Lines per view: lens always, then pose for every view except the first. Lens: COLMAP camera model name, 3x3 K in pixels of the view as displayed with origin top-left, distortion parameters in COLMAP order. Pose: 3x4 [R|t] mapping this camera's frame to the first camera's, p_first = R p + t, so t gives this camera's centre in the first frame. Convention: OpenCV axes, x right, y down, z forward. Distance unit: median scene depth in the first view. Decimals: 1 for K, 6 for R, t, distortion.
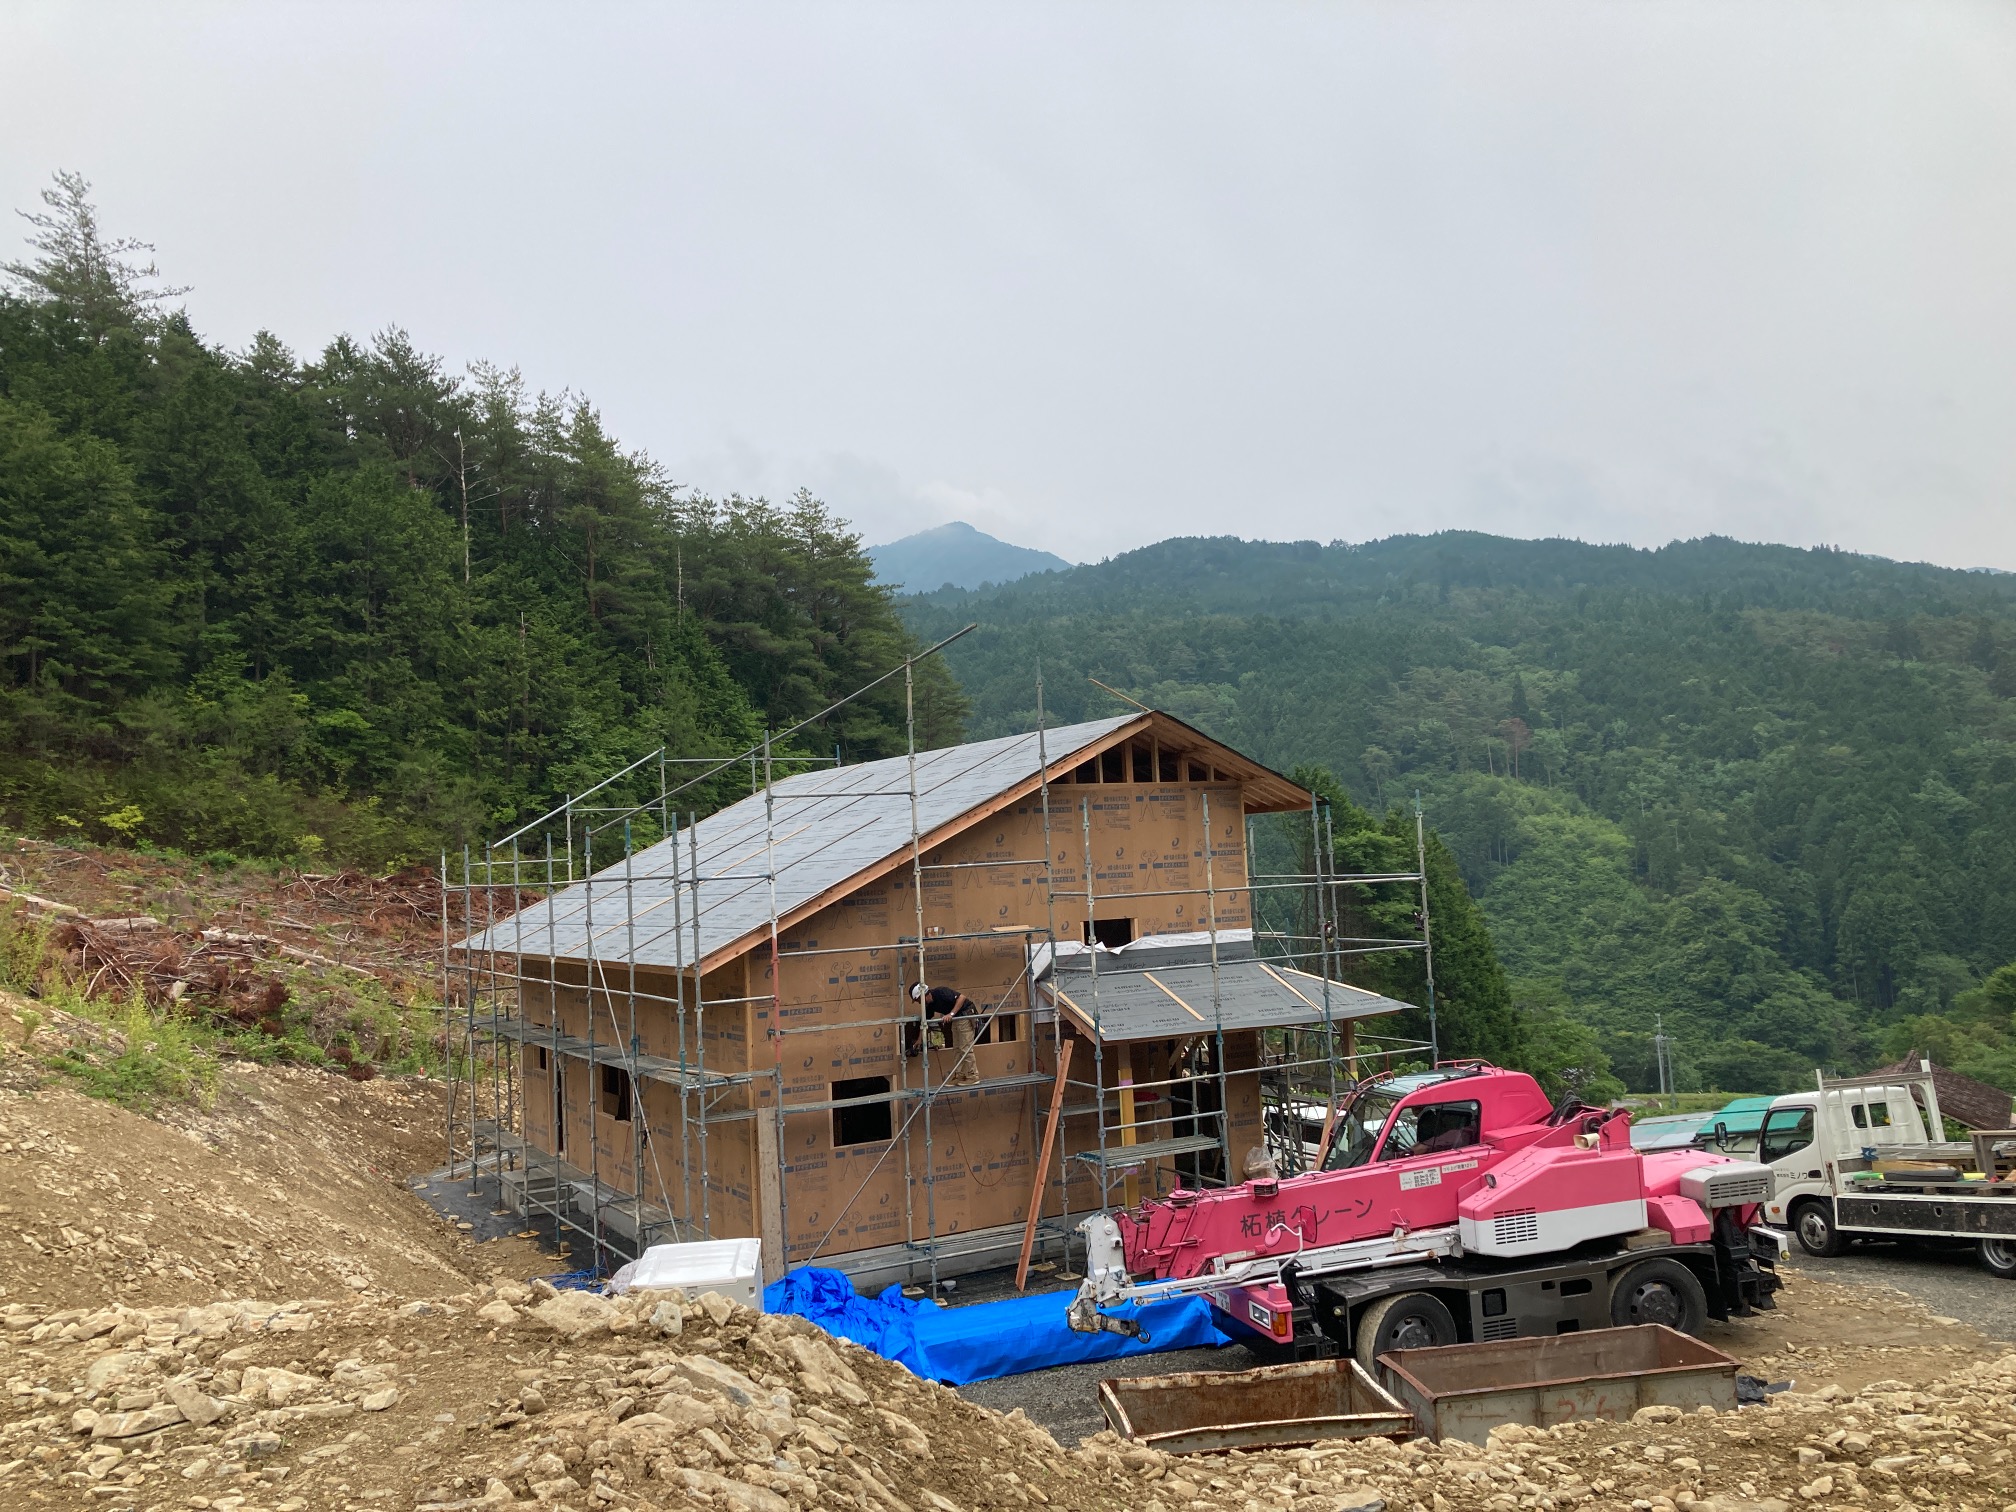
lens RADIAL K [[1645.8, 0, 925.3], [0, 1645.8, 760.5], [0, 0, 1]] dist [0.016137, -0.001626]
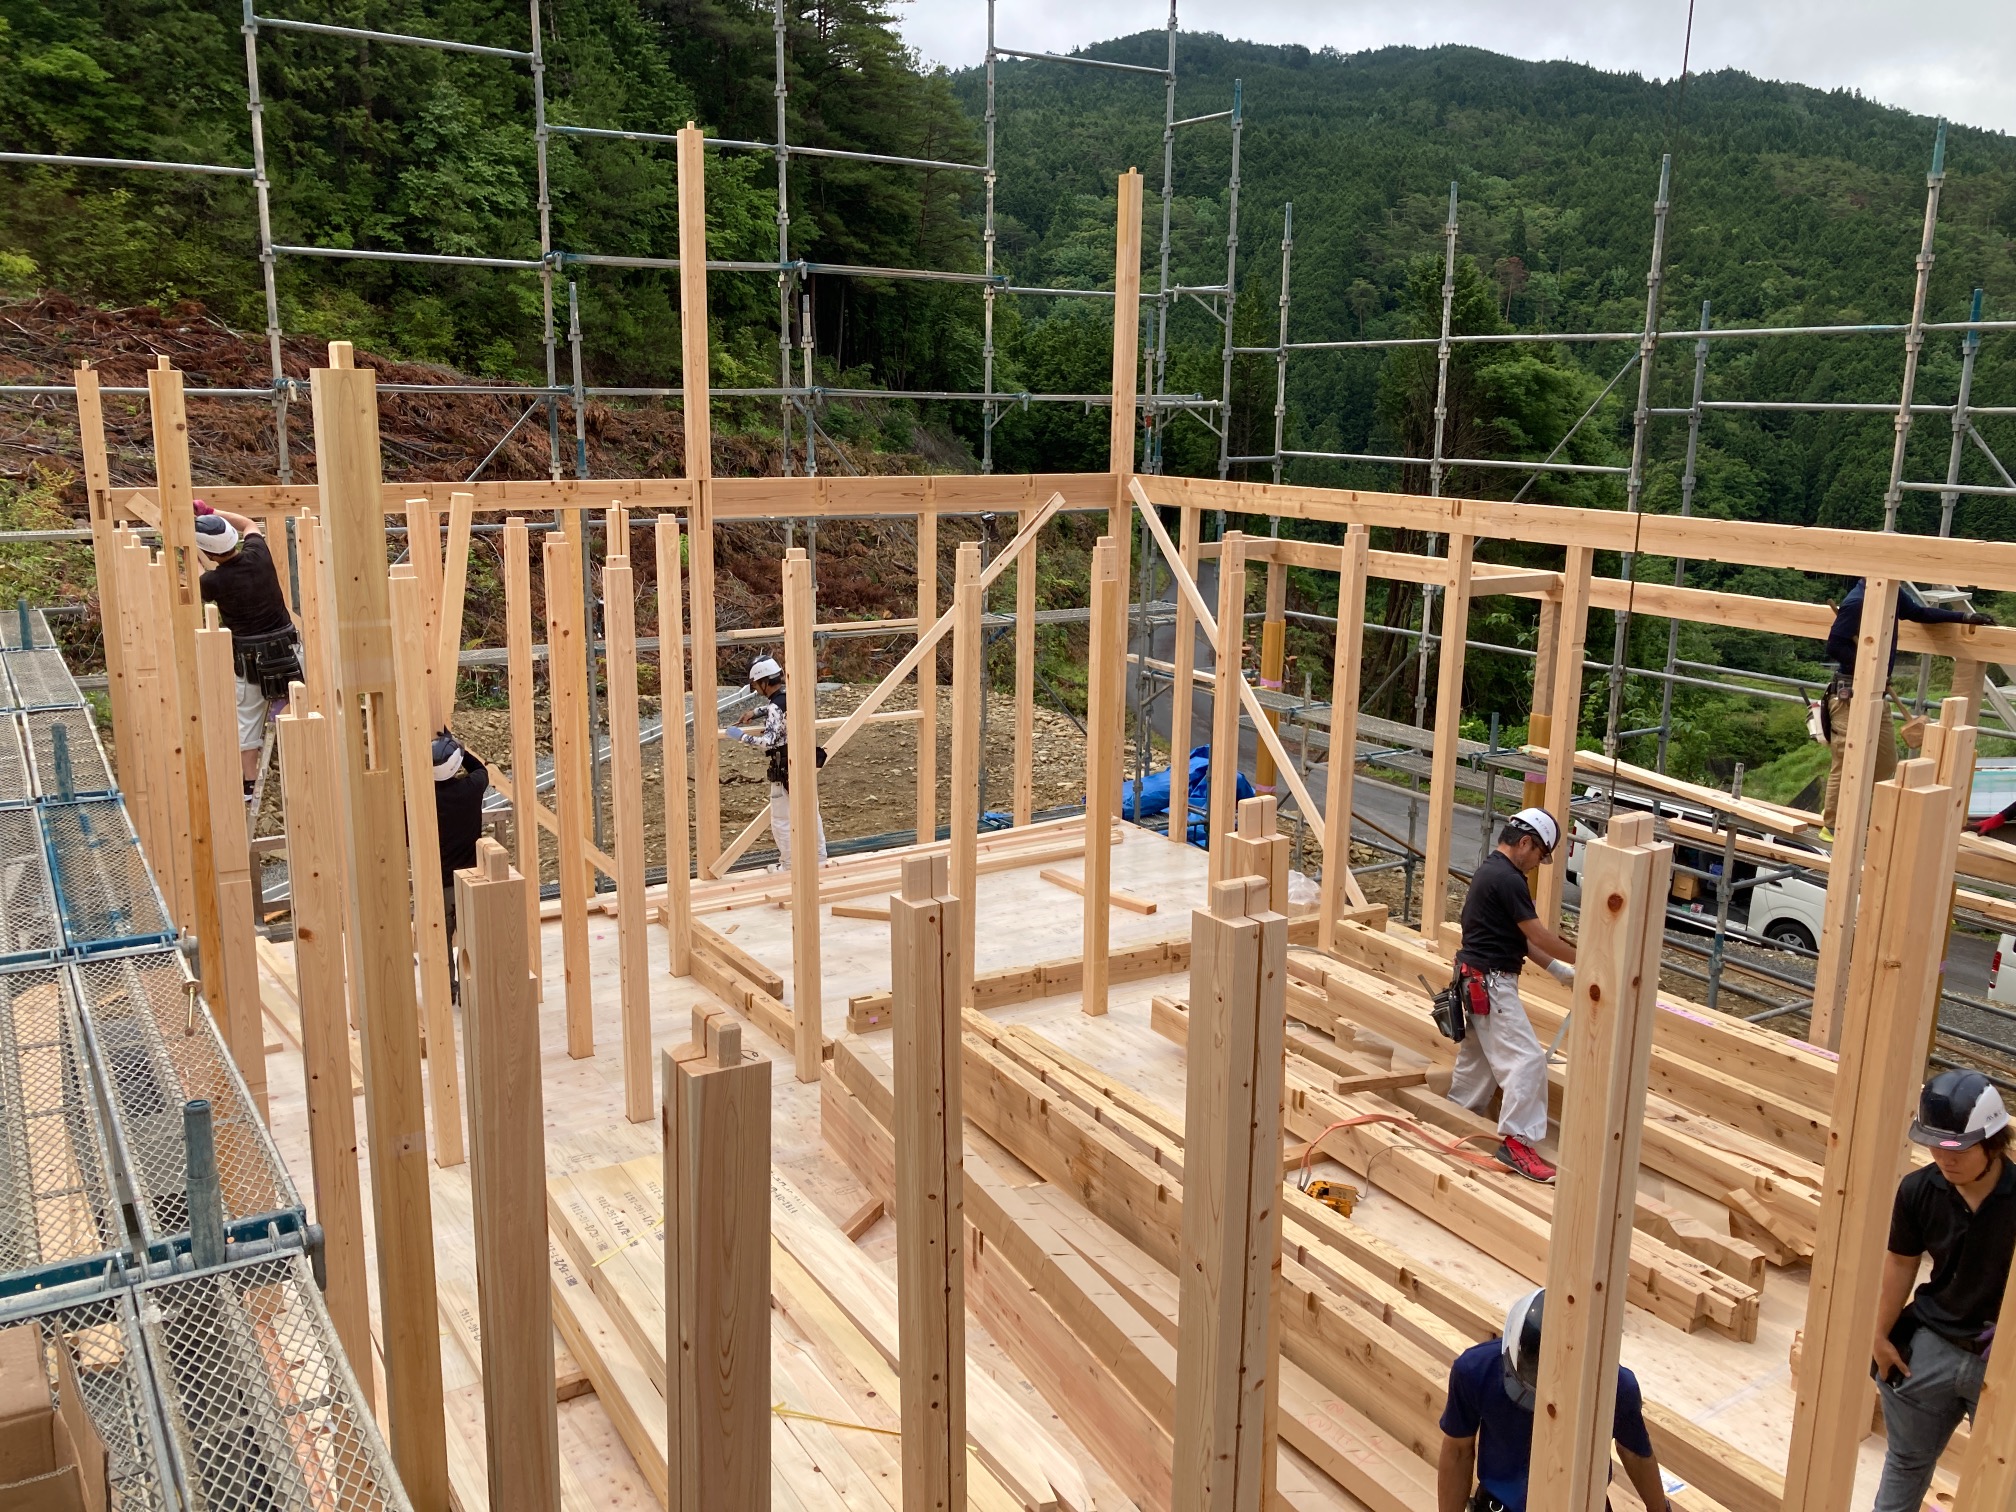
lens RADIAL K [[1614.8, 0, 949.9], [0, 1614.8, 755.0], [0, 0, 1]] dist [0.009729, 0.011756]
pose [[0.996278, 0.045082, 0.073474, -0.034923], [-0.063926, 0.958194, 0.278886, 0.027522], [-0.057830, -0.282545, 0.957509, 0.233333]]
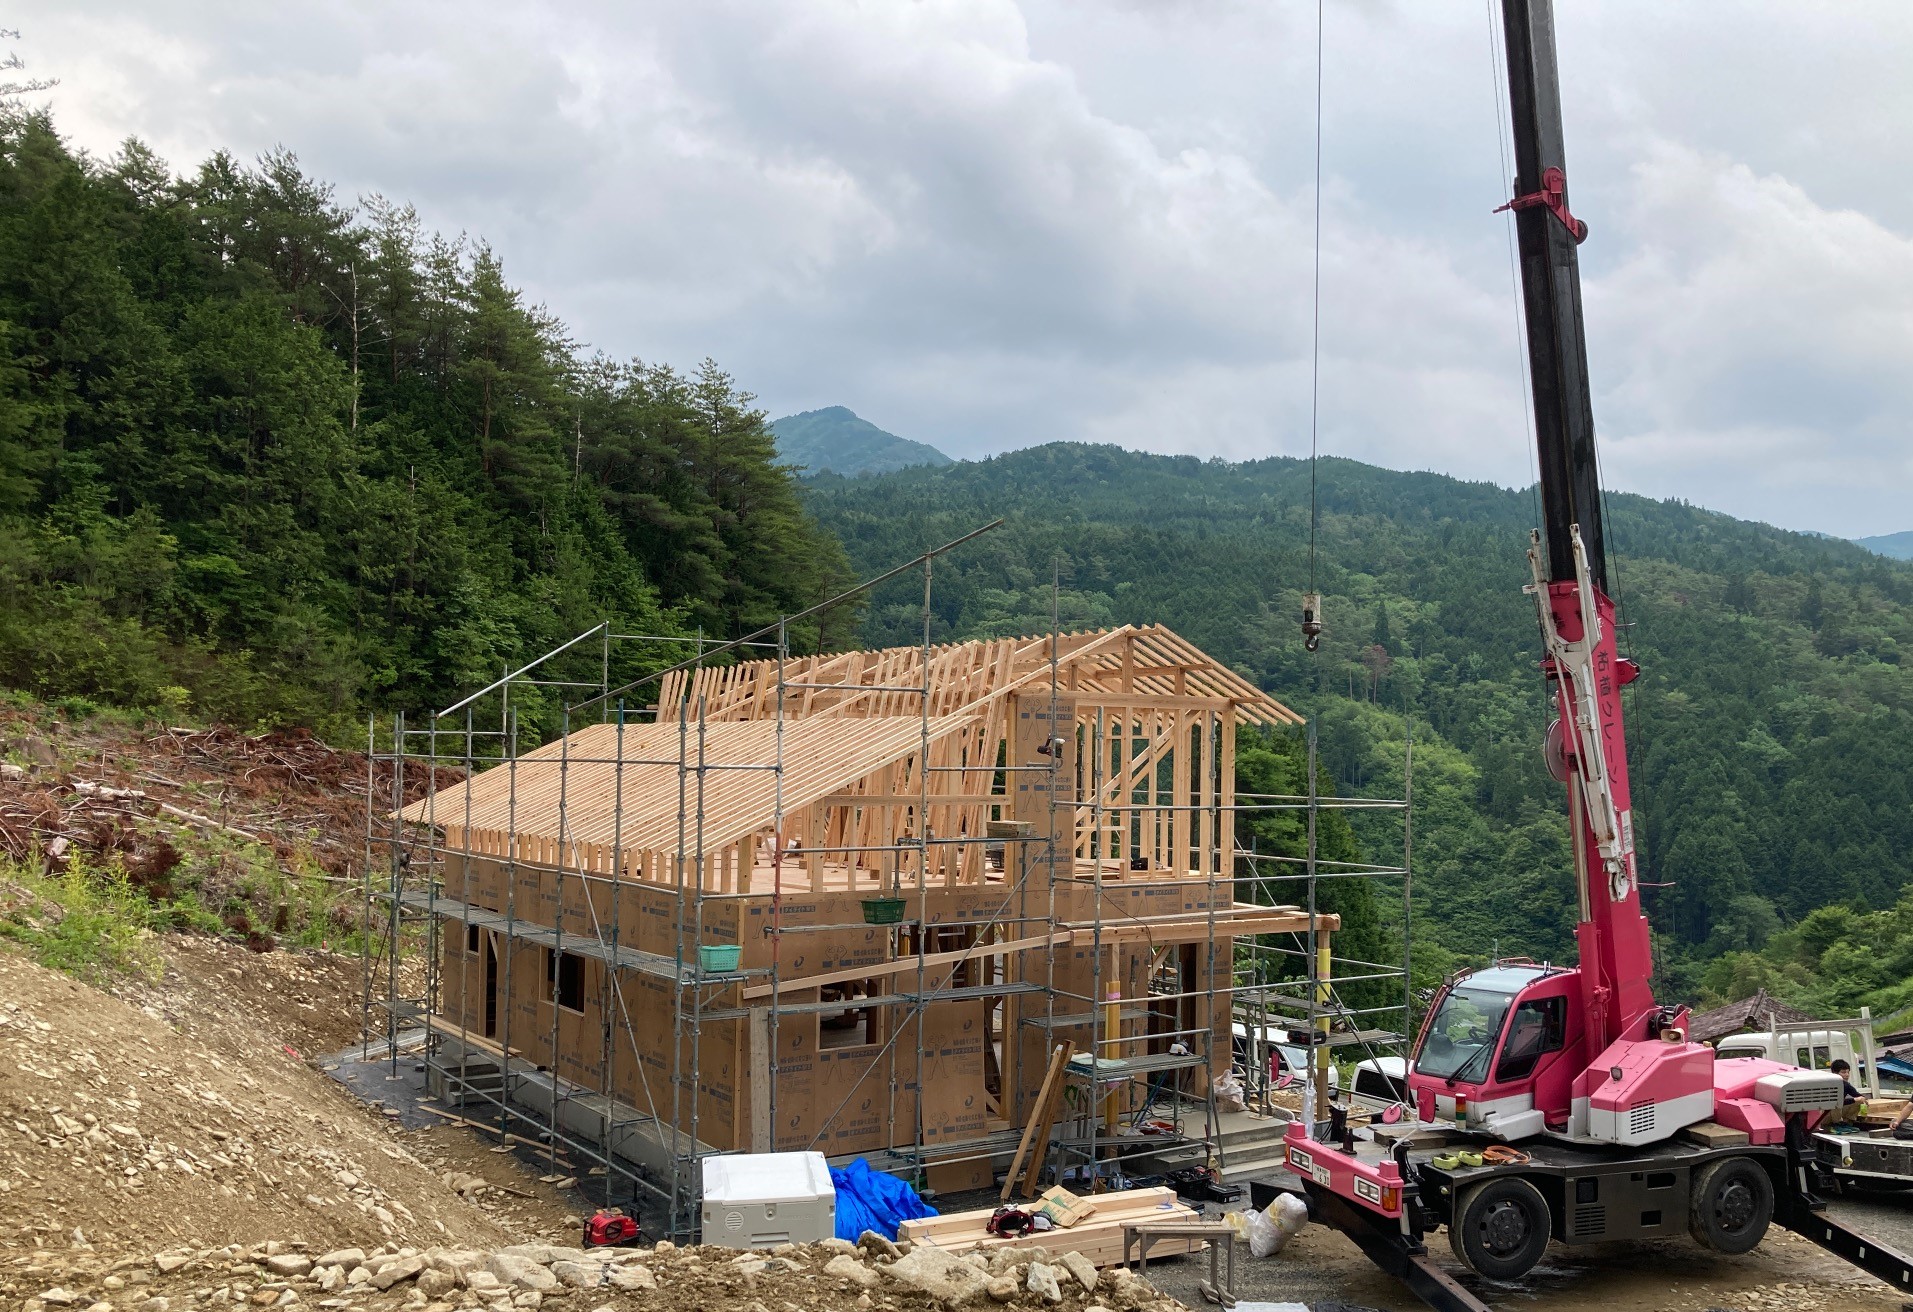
lens RADIAL K [[1657.0, 0, 961.1], [0, 1657.0, 728.2], [0, 0, 1]] dist [0.010261, 0.010119]
pose [[0.992303, 0.061351, 0.107571, -0.021069], [-0.066142, 0.996945, 0.041550, 0.000097], [-0.104693, -0.048345, 0.993329, 0.007926]]
